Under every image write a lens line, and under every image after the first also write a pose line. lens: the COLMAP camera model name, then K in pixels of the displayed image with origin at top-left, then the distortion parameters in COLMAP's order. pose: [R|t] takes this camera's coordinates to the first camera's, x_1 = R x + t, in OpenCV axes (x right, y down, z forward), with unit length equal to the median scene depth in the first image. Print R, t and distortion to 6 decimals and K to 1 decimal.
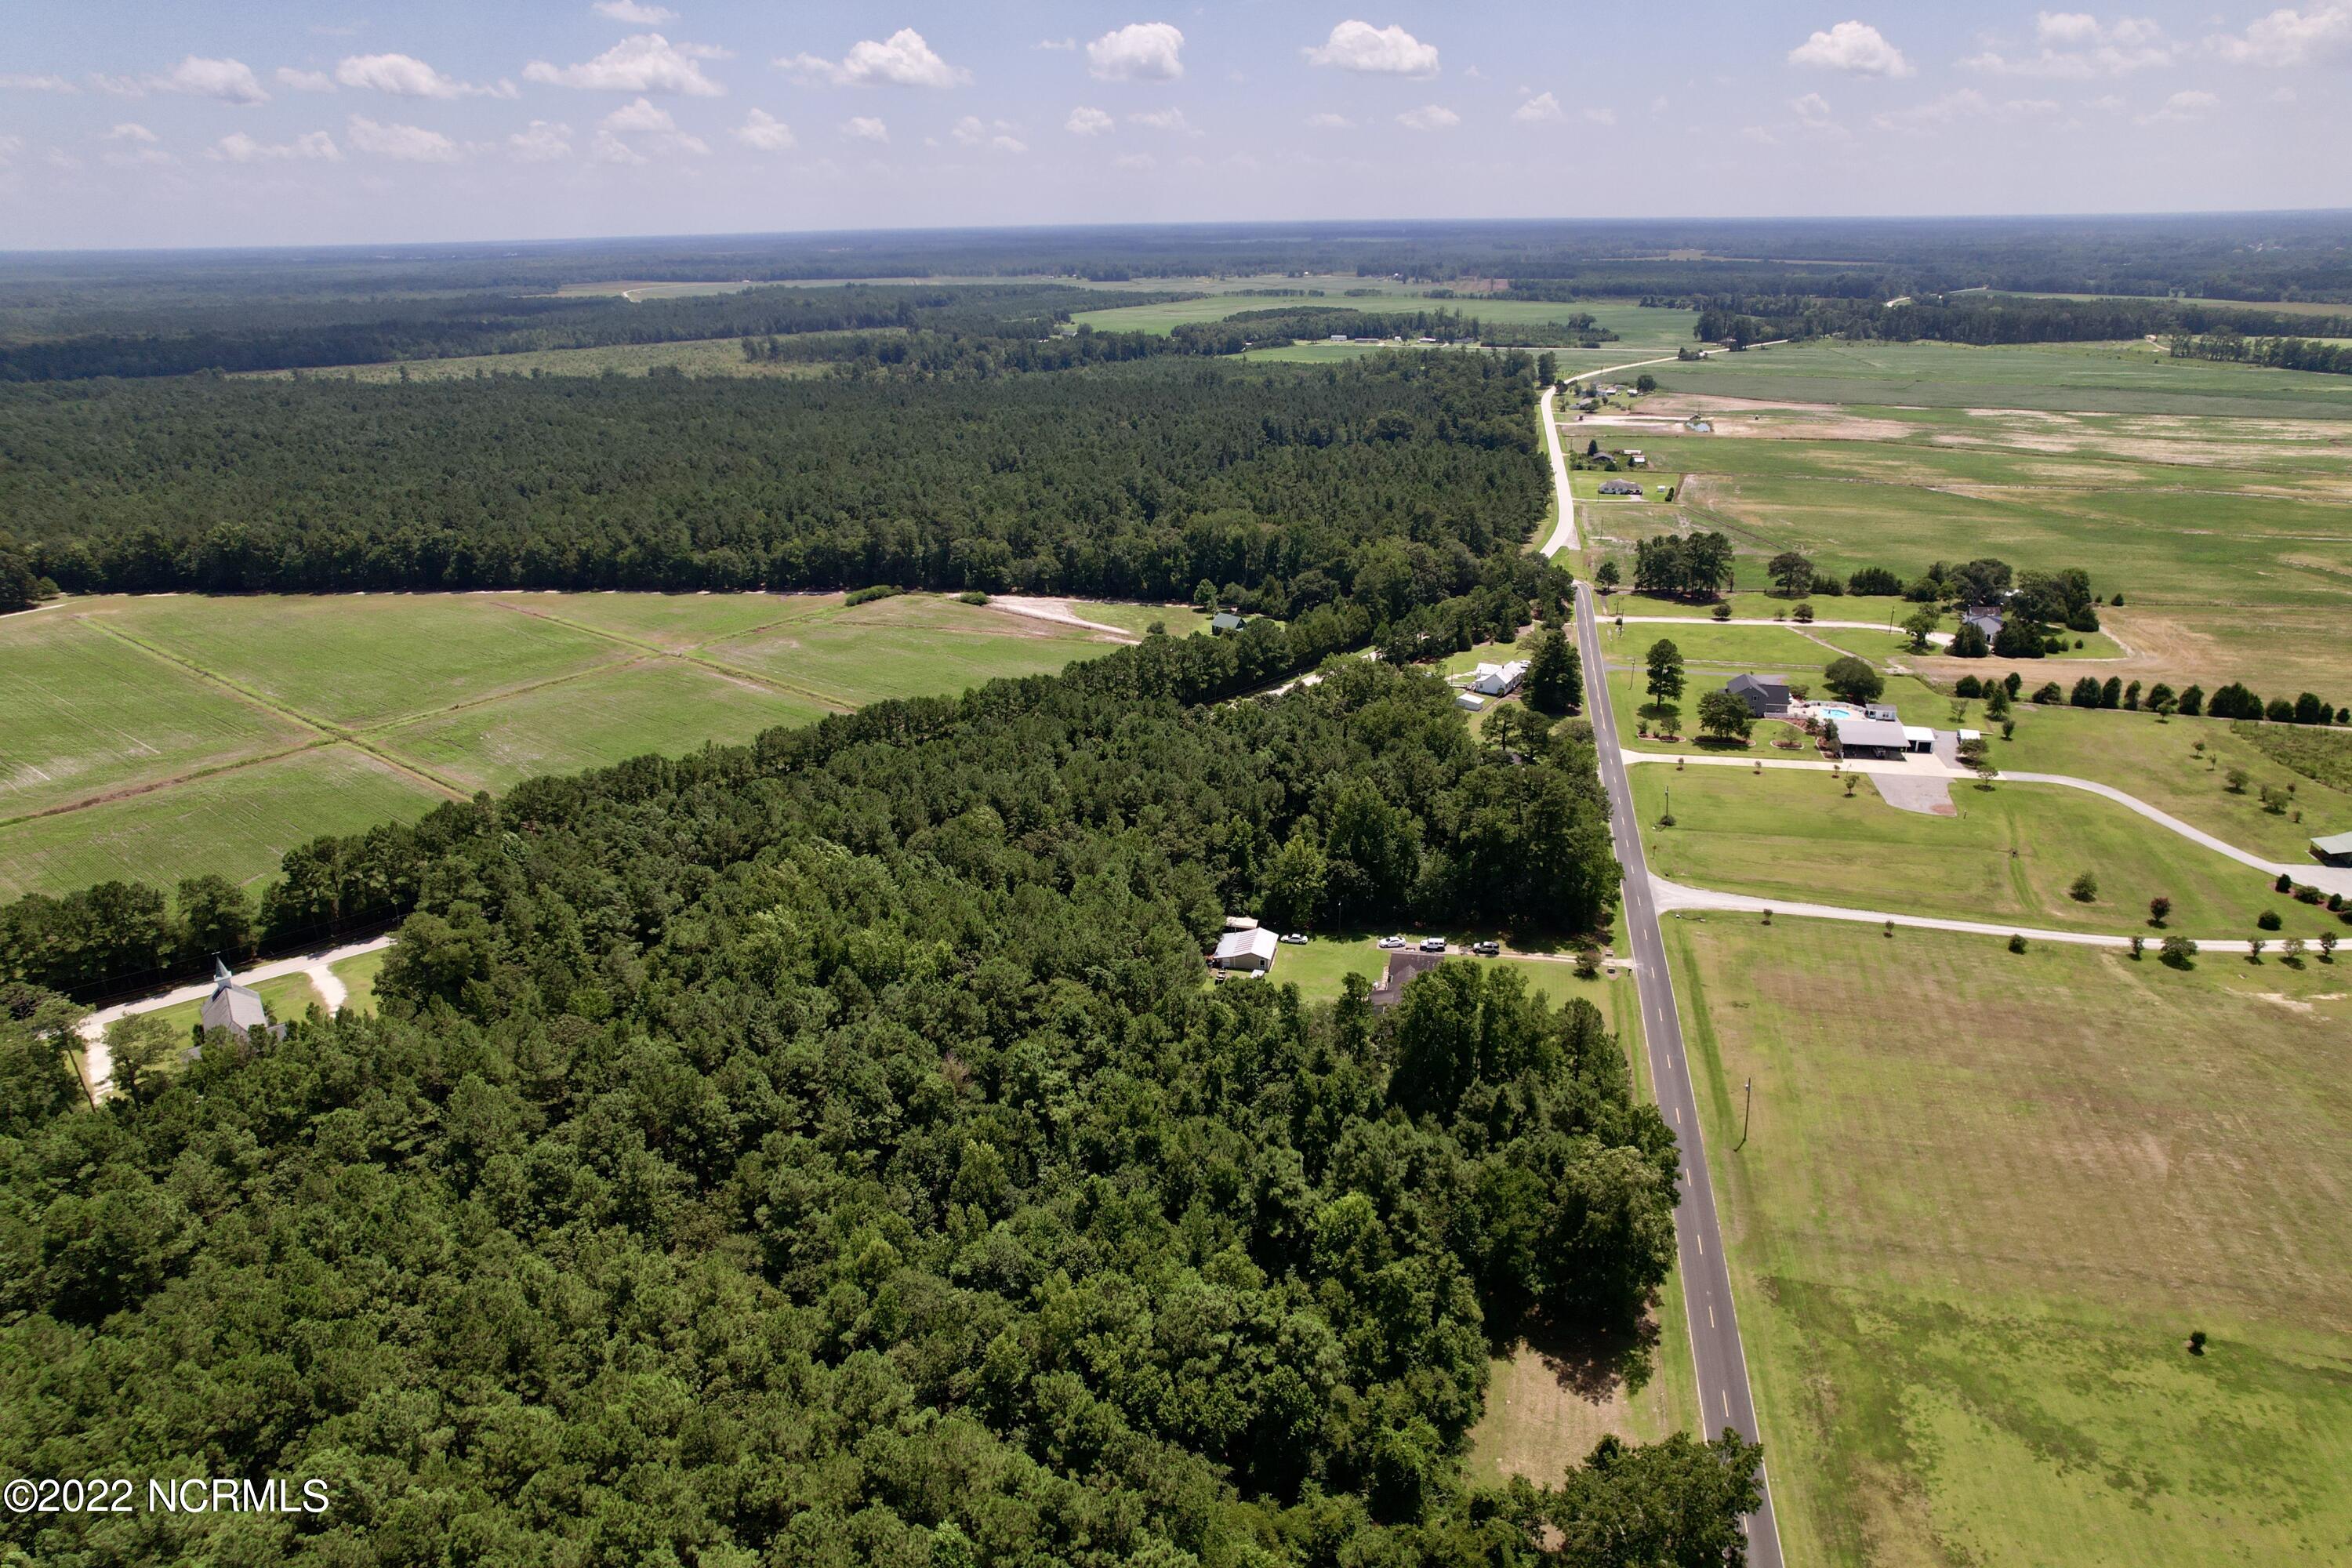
lens RADIAL K [[1494.2, 0, 1176.0], [0, 1494.2, 784.0], [0, 0, 1]] dist [-0.078268, 0.064479]
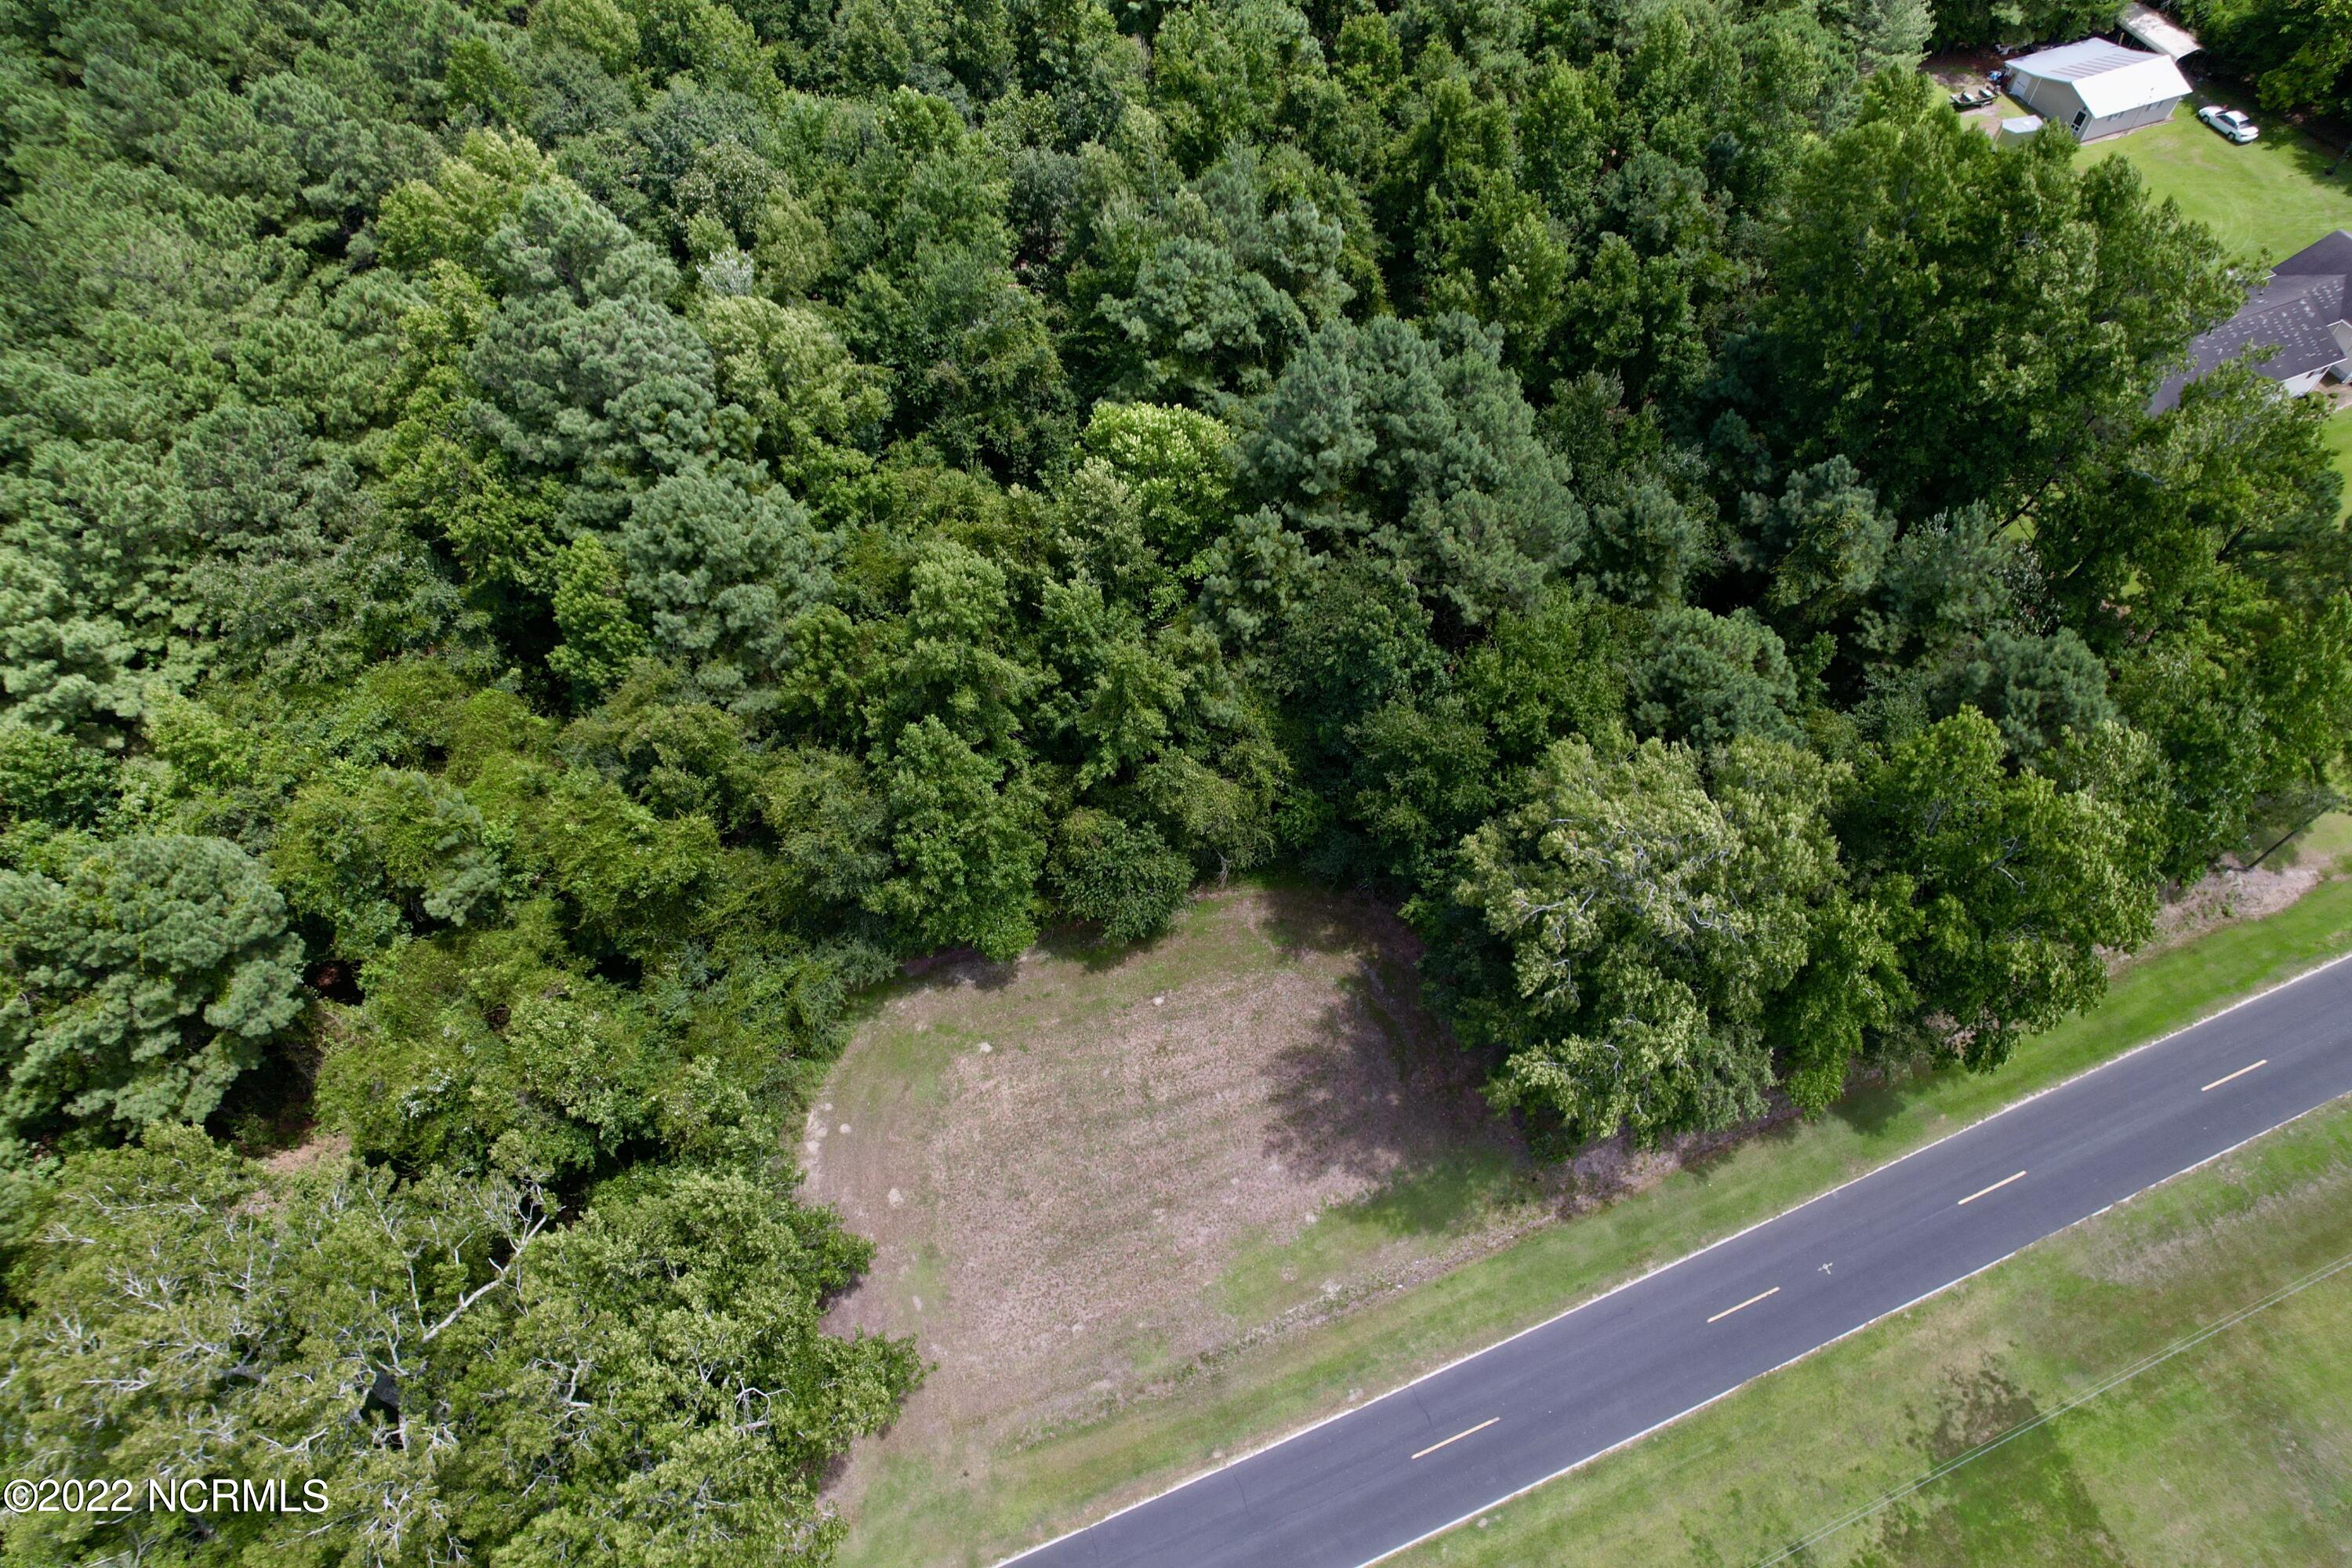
lens RADIAL K [[1480.8, 0, 1208.1], [0, 1480.8, 809.3], [0, 0, 1]] dist [-0.077968, 0.066280]
pose [[0.567713, 0.692392, -0.445303, 0.132340], [-0.303527, 0.678866, 0.668590, 0.025294], [0.765227, -0.244406, 0.595561, 0.252856]]
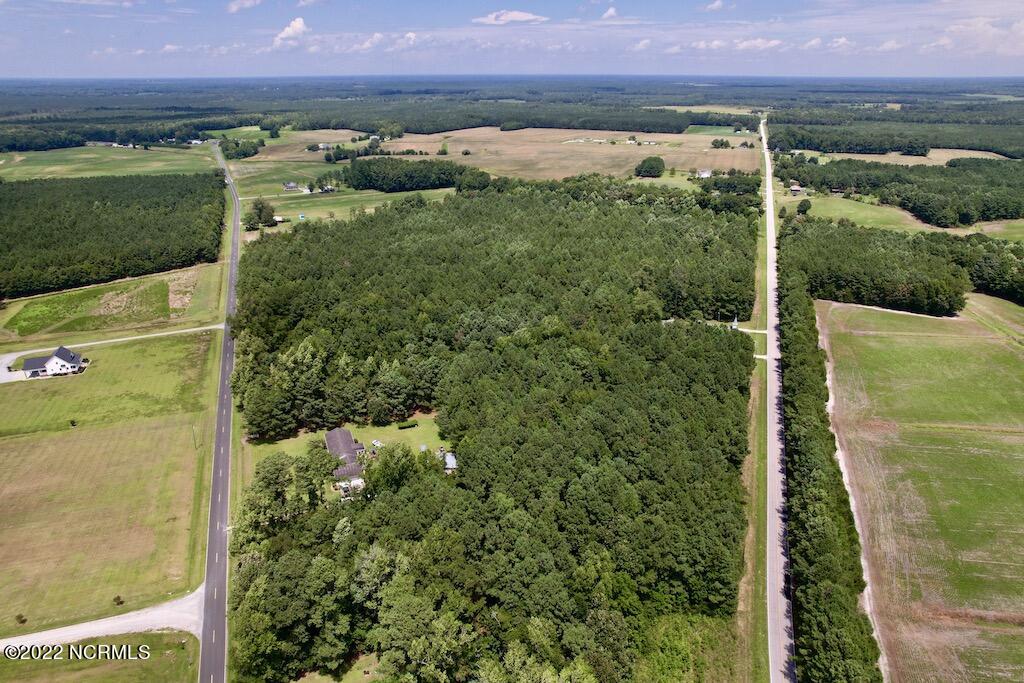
lens RADIAL K [[650.5, 0, 512.0], [0, 650.5, 341.5], [0, 0, 1]] dist [-0.078268, 0.064479]
pose [[-0.839859, 0.225286, -0.493845, 0.184489], [-0.179374, 0.743501, 0.644229, -0.295285], [0.512310, 0.629645, -0.584025, 0.767413]]
